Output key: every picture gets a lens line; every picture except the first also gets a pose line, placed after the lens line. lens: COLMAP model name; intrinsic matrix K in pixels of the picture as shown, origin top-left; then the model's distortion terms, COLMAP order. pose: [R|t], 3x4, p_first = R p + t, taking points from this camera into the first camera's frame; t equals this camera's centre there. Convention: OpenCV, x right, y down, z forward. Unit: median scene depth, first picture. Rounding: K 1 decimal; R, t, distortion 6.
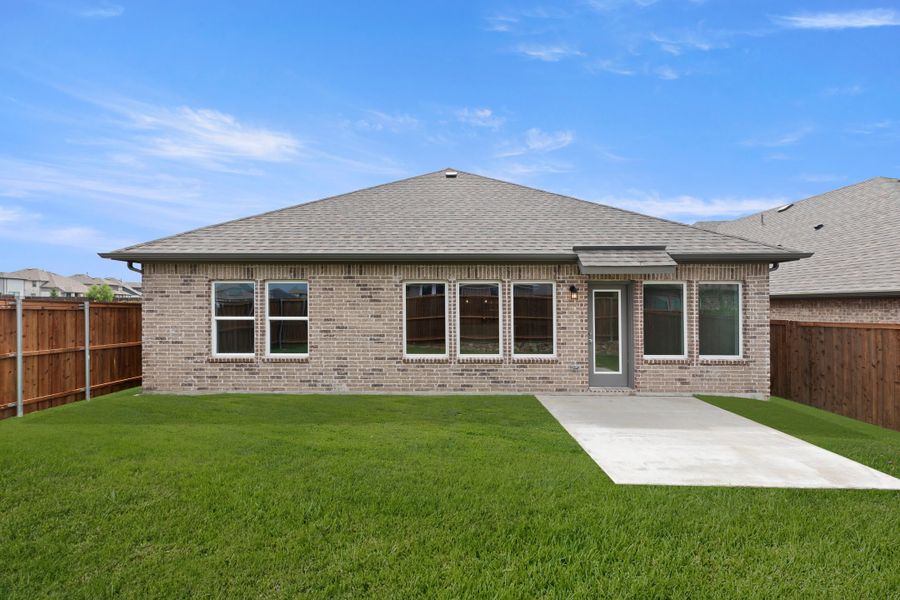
lens RADIAL K [[343.5, 0, 450.1], [0, 343.5, 299.7], [0, 0, 1]] dist [0.009905, -0.000221]
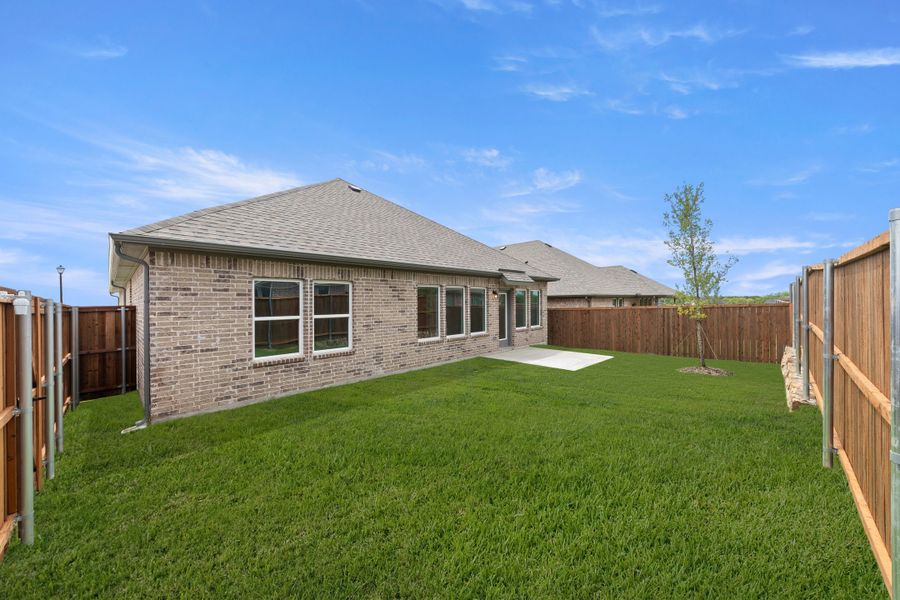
lens RADIAL K [[343.5, 0, 449.9], [0, 343.5, 299.6], [0, 0, 1]] dist [0.009905, -0.000221]
pose [[0.663758, -0.002548, 0.747943, -1.037314], [-0.000340, 0.999993, 0.003708, -0.001393], [-0.747947, -0.002716, 0.663753, 0.014494]]
